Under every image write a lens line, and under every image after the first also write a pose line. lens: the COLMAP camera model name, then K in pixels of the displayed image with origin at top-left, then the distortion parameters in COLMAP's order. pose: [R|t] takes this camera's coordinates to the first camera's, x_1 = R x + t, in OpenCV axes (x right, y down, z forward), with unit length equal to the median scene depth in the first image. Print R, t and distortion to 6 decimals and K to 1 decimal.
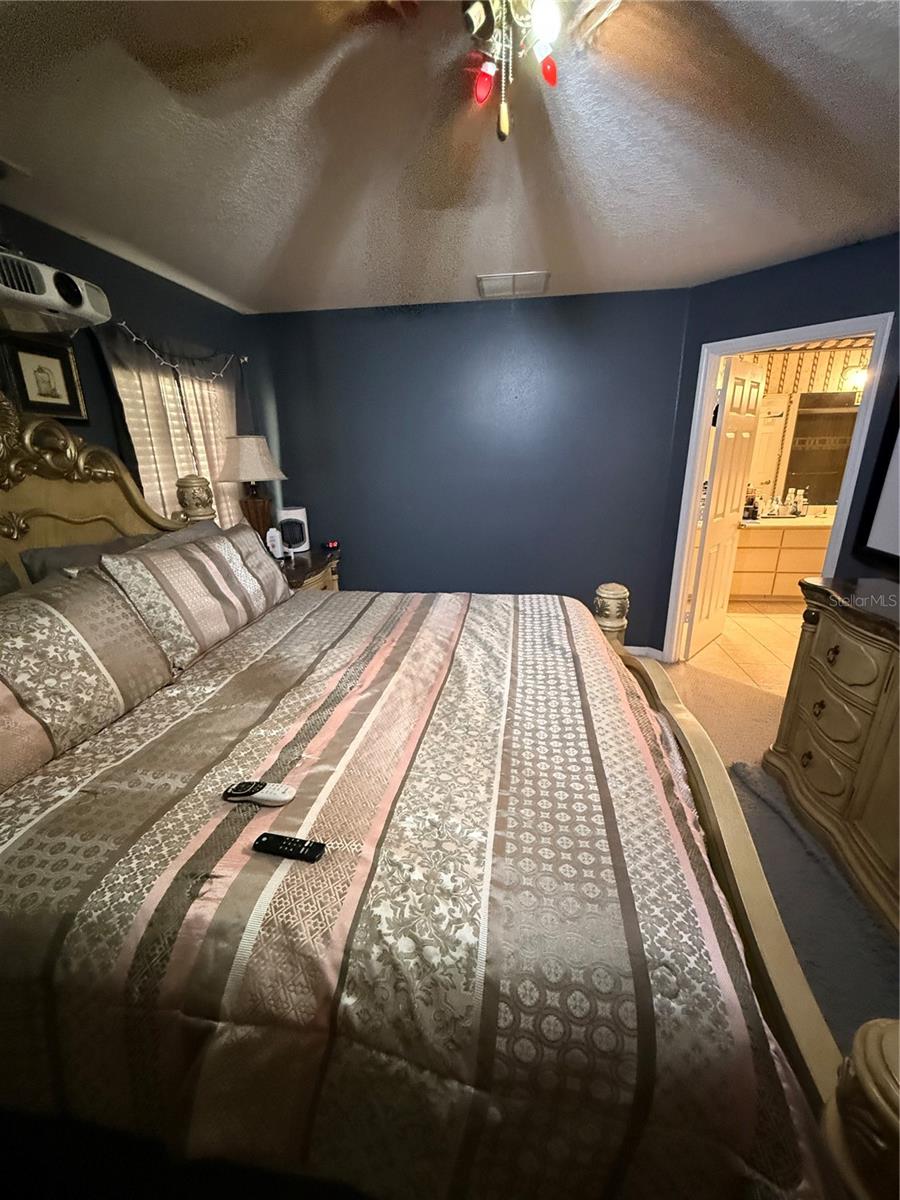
lens RADIAL K [[472.7, 0, 452.8], [0, 472.7, 600.3], [0, 0, 1]] dist [-0.000774, -0.000023]
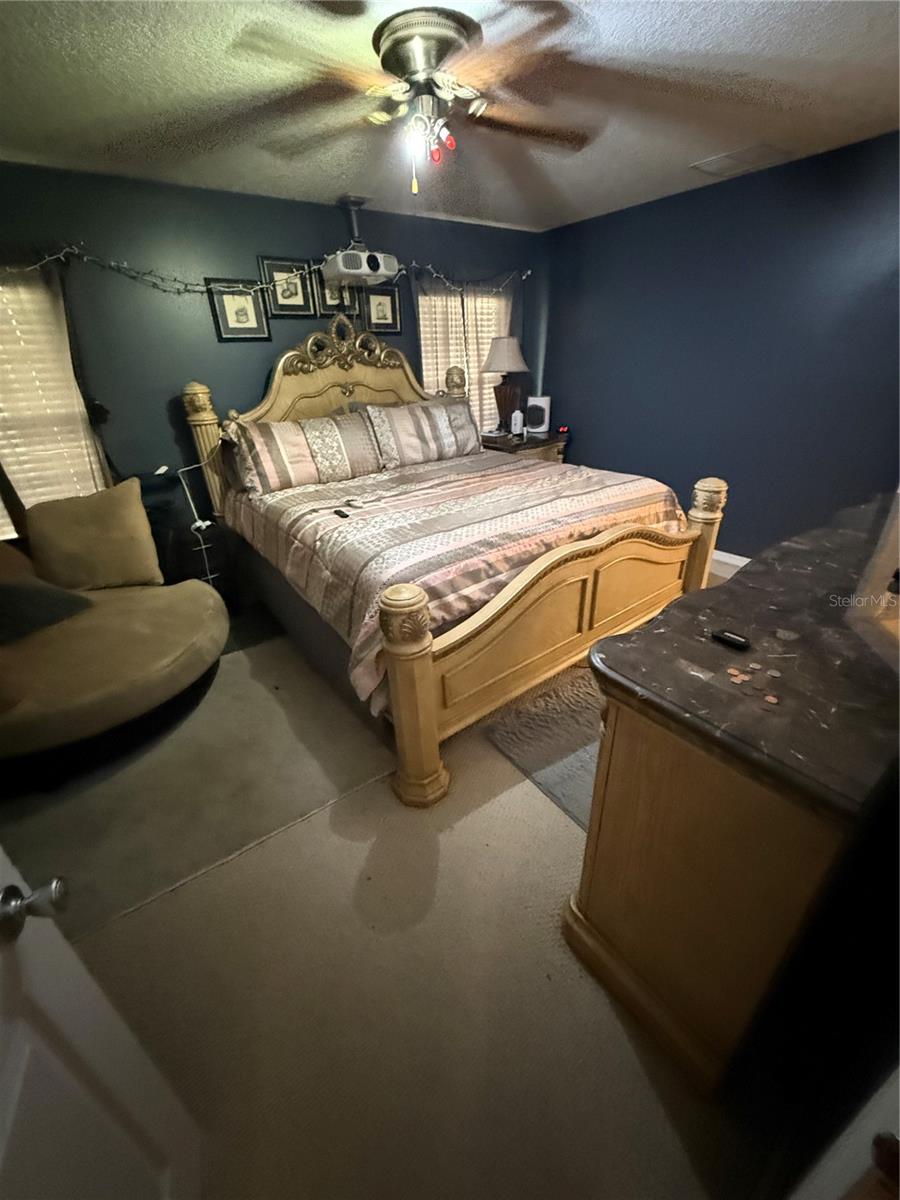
lens RADIAL K [[472.7, 0, 447.5], [0, 472.7, 595.9], [0, 0, 1]] dist [-0.000774, -0.000023]
pose [[0.703166, 0.310314, -0.639737, 0.876031], [-0.194832, 0.949391, 0.246367, 0.096227], [0.683811, -0.048595, 0.728039, -0.236842]]
